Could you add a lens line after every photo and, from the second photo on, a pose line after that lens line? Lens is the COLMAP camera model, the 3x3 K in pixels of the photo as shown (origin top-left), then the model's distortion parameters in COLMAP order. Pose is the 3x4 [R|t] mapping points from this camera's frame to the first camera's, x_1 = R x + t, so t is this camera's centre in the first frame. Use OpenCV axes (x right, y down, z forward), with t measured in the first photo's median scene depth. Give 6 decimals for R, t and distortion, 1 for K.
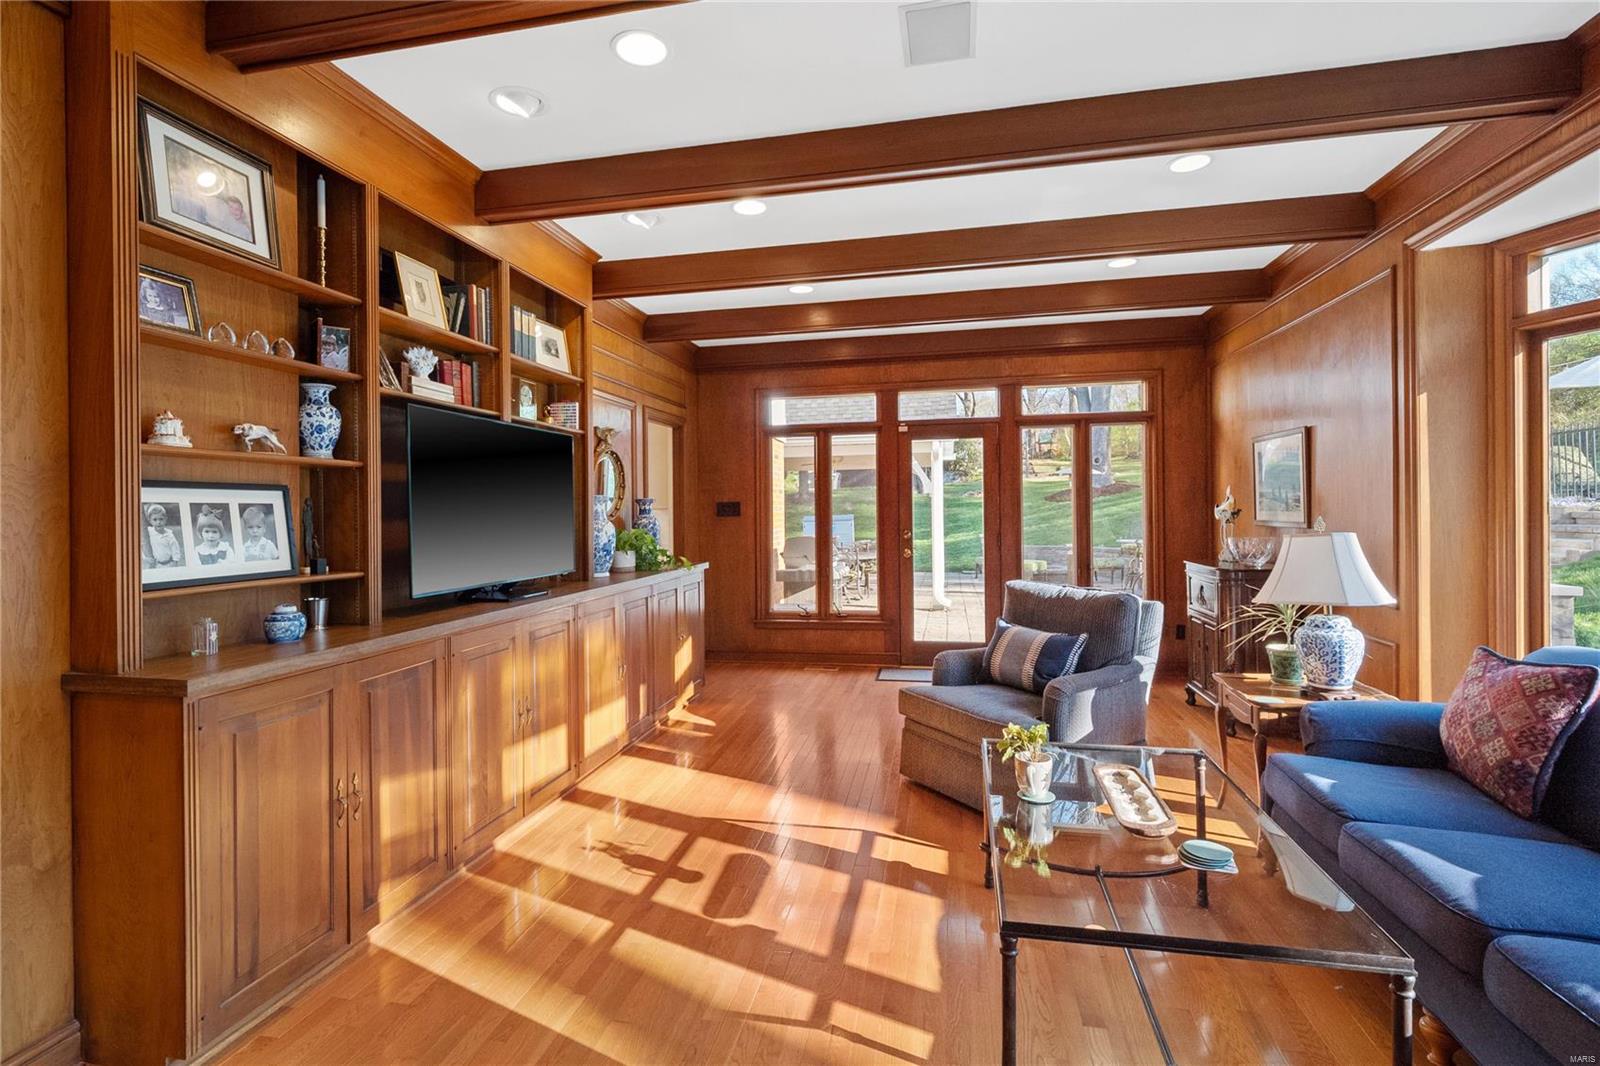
lens RADIAL K [[770.7, 0, 795.8], [0, 770.7, 508.4], [0, 0, 1]] dist [-0.000399, -0.000024]
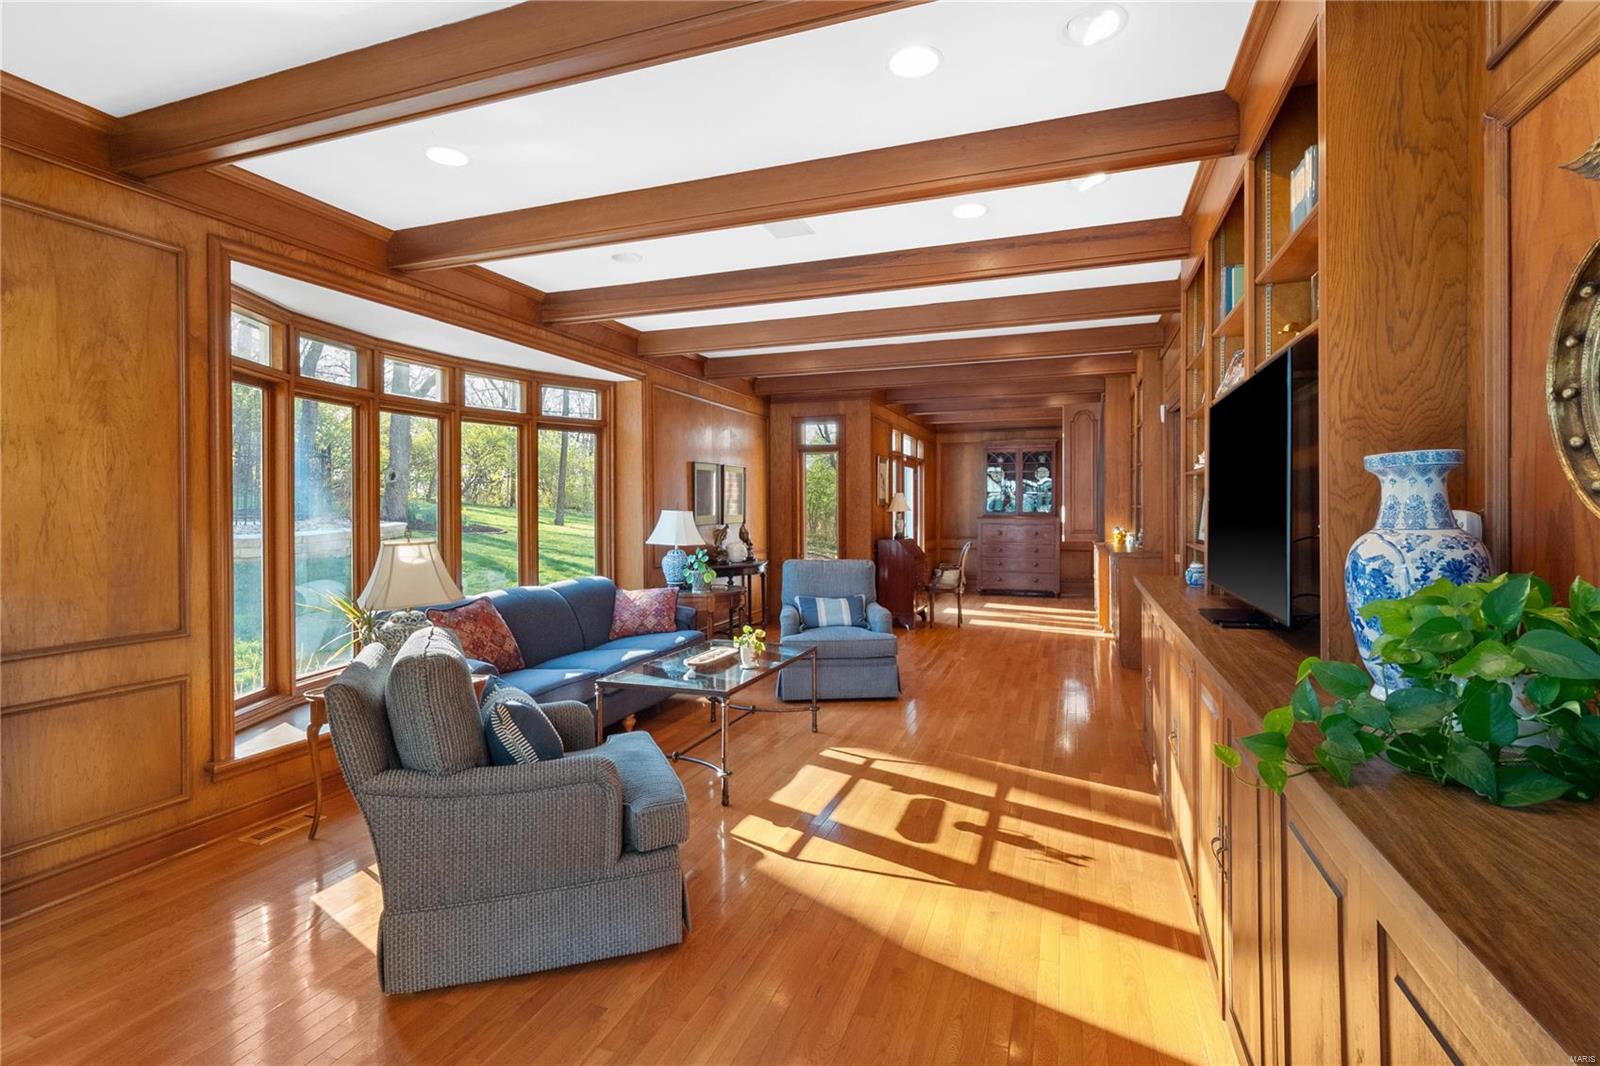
lens RADIAL K [[770.7, 0, 795.8], [0, 770.7, 508.4], [0, 0, 1]] dist [-0.000399, -0.000024]
pose [[-0.987936, 0.018084, 0.153801, -0.062901], [0.017782, 0.999836, -0.003339, -0.001698], [-0.153836, -0.000564, -0.988096, 1.908090]]
